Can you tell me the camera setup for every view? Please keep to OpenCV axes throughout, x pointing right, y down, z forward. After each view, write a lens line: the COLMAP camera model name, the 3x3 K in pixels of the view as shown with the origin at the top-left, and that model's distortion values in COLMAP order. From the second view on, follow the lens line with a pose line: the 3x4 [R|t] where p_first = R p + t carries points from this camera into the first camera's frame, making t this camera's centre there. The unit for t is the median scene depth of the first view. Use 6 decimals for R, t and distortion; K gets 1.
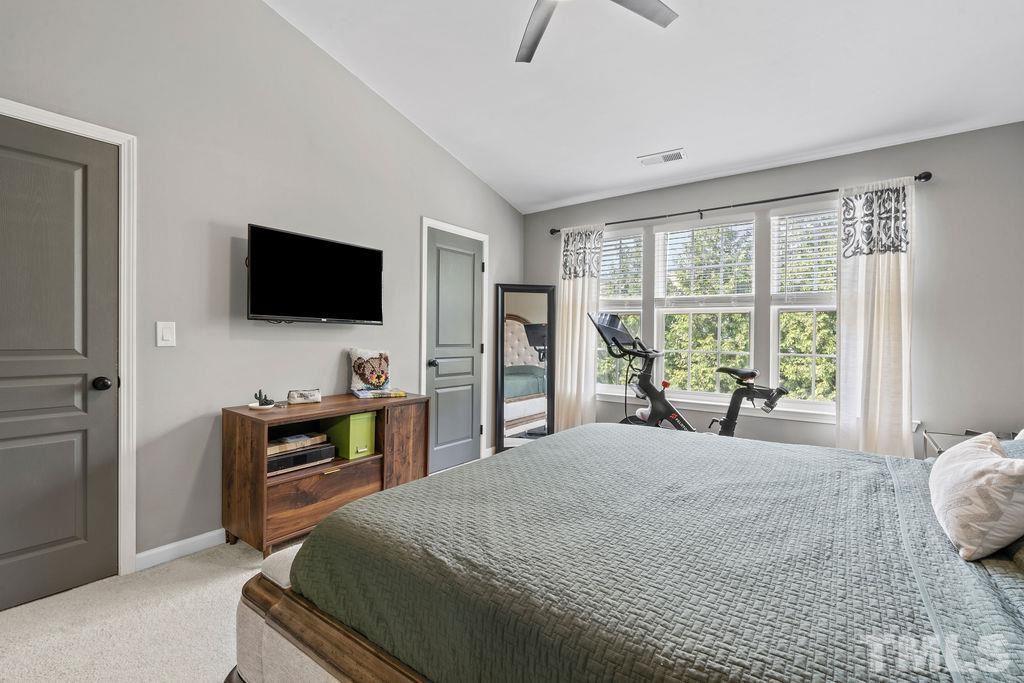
lens RADIAL K [[467.6, 0, 513.5], [0, 467.6, 342.7], [0, 0, 1]] dist [-0.010874, 0.000500]
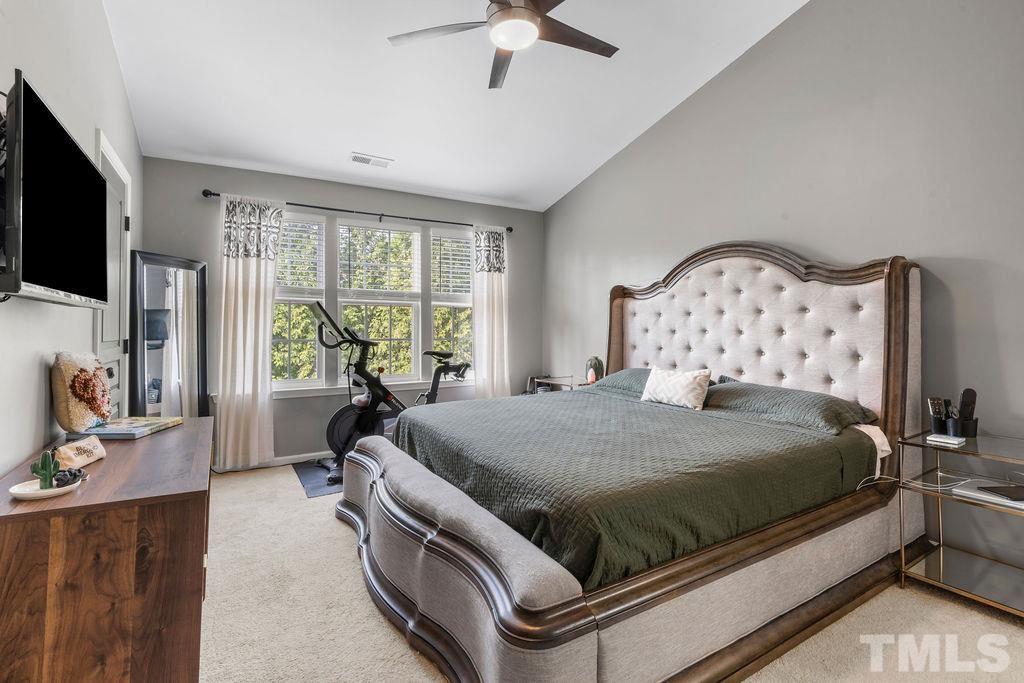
lens RADIAL K [[467.6, 0, 511.7], [0, 467.6, 320.3], [0, 0, 1]] dist [-0.010874, 0.000500]
pose [[0.378144, 0.004765, 0.925735, -0.569628], [0.017019, 0.999782, -0.012099, -0.008222], [-0.925590, 0.020331, 0.377980, 0.303790]]
